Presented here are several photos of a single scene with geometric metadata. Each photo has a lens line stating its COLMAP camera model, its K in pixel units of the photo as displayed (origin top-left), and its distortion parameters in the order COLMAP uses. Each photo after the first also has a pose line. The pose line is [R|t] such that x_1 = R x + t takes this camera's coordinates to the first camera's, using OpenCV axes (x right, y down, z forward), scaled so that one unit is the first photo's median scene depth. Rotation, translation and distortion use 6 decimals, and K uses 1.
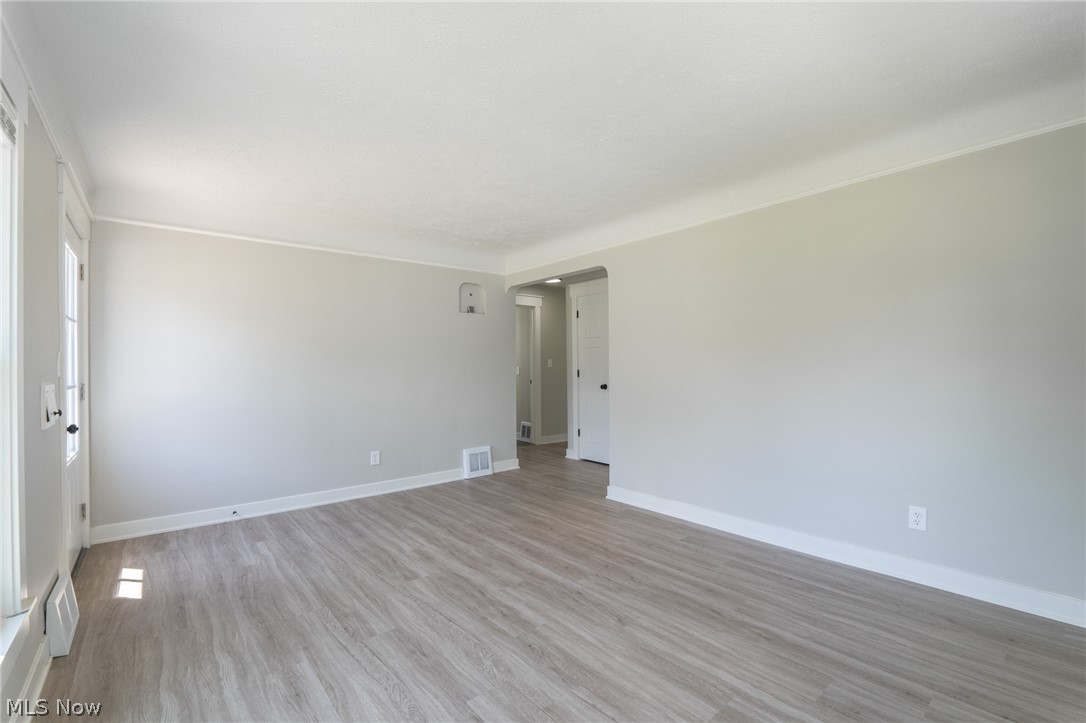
lens RADIAL K [[482.6, 0, 548.5], [0, 482.6, 366.3], [0, 0, 1]] dist [-0.022596, 0.000743]
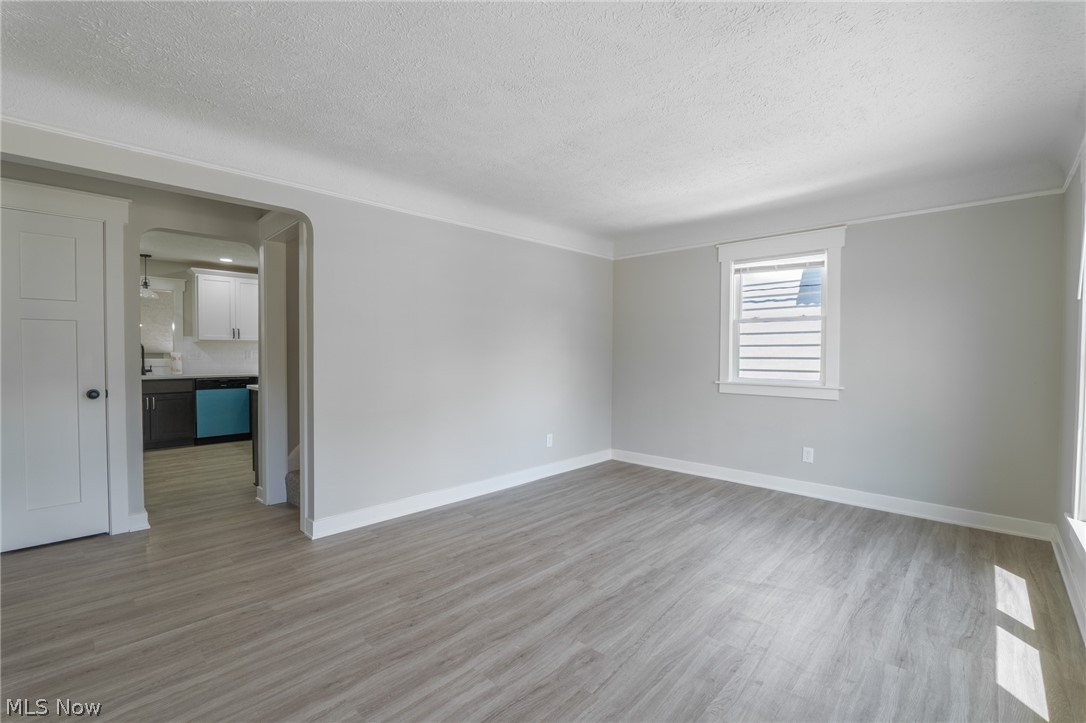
lens RADIAL K [[482.6, 0, 549.7], [0, 482.6, 359.4], [0, 0, 1]] dist [-0.022596, 0.000743]
pose [[-0.133063, -0.000379, 0.991108, -0.896767], [-0.002004, 0.999998, 0.000114, 0.008840], [-0.991106, -0.001971, -0.133063, 1.067565]]
